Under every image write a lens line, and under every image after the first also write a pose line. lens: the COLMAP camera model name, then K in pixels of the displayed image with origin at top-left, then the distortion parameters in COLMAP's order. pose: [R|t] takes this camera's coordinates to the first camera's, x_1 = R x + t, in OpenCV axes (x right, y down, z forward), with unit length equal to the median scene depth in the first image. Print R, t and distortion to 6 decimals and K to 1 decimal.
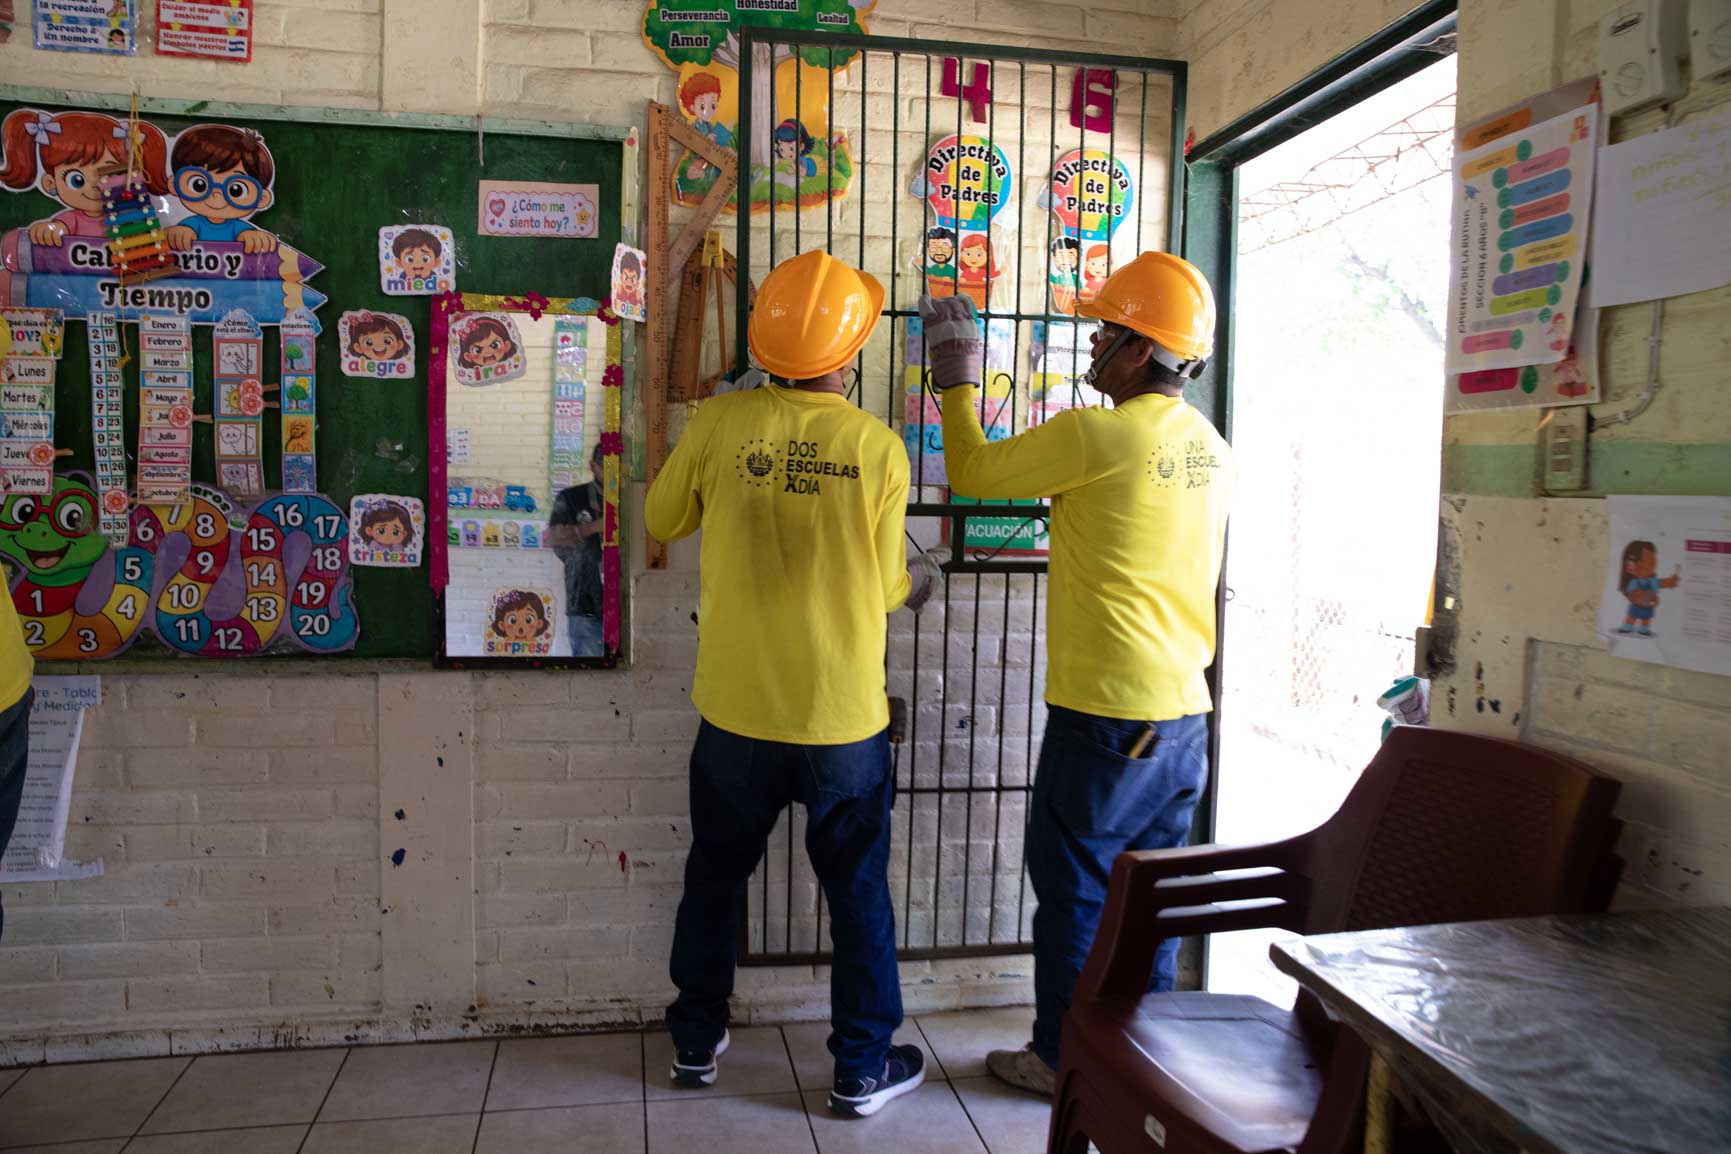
lens RADIAL K [[1174.4, 0, 858.5], [0, 1174.4, 572.2], [0, 0, 1]] dist [-0.104871, 0.081727]
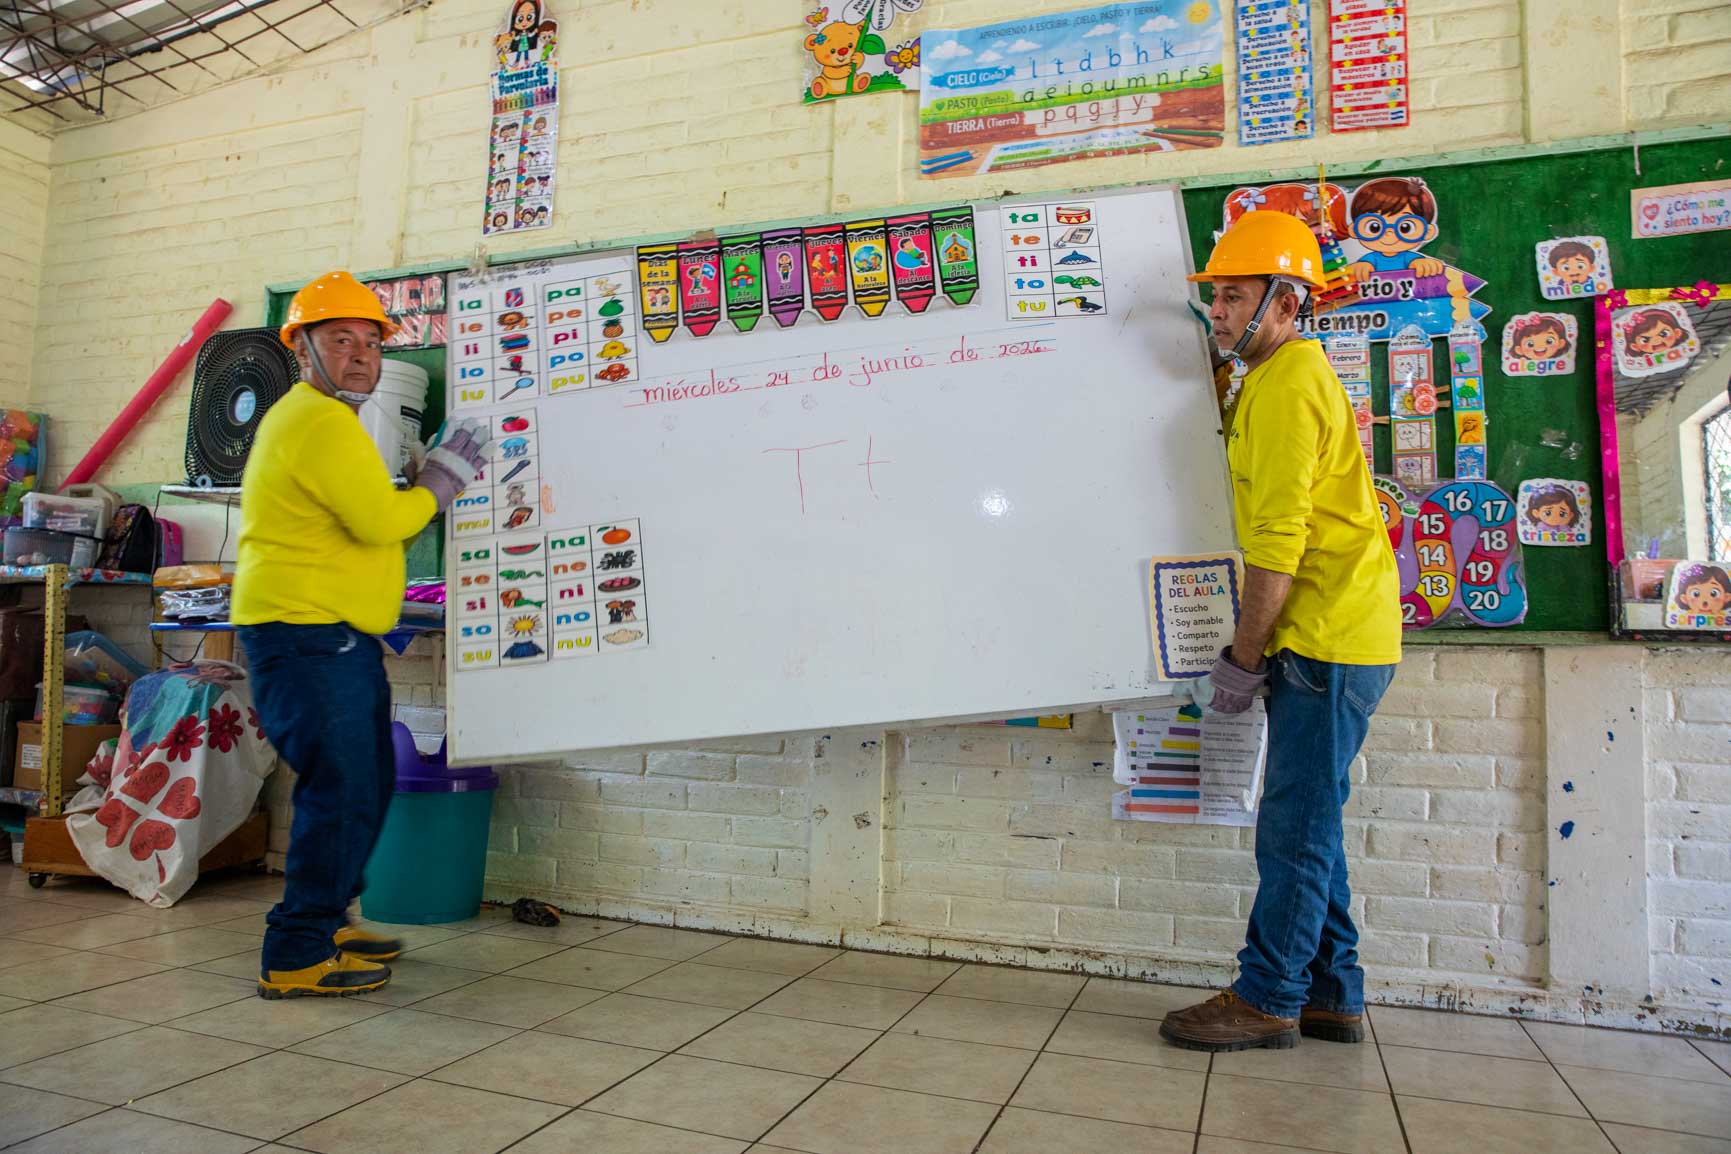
lens RADIAL K [[1174.4, 0, 858.5], [0, 1174.4, 572.2], [0, 0, 1]] dist [-0.104871, 0.081727]
pose [[0.861322, -0.041112, -0.506393, -0.435100], [-0.044407, 0.986814, -0.155647, 0.215033], [0.506114, 0.156550, 0.848139, -0.218848]]
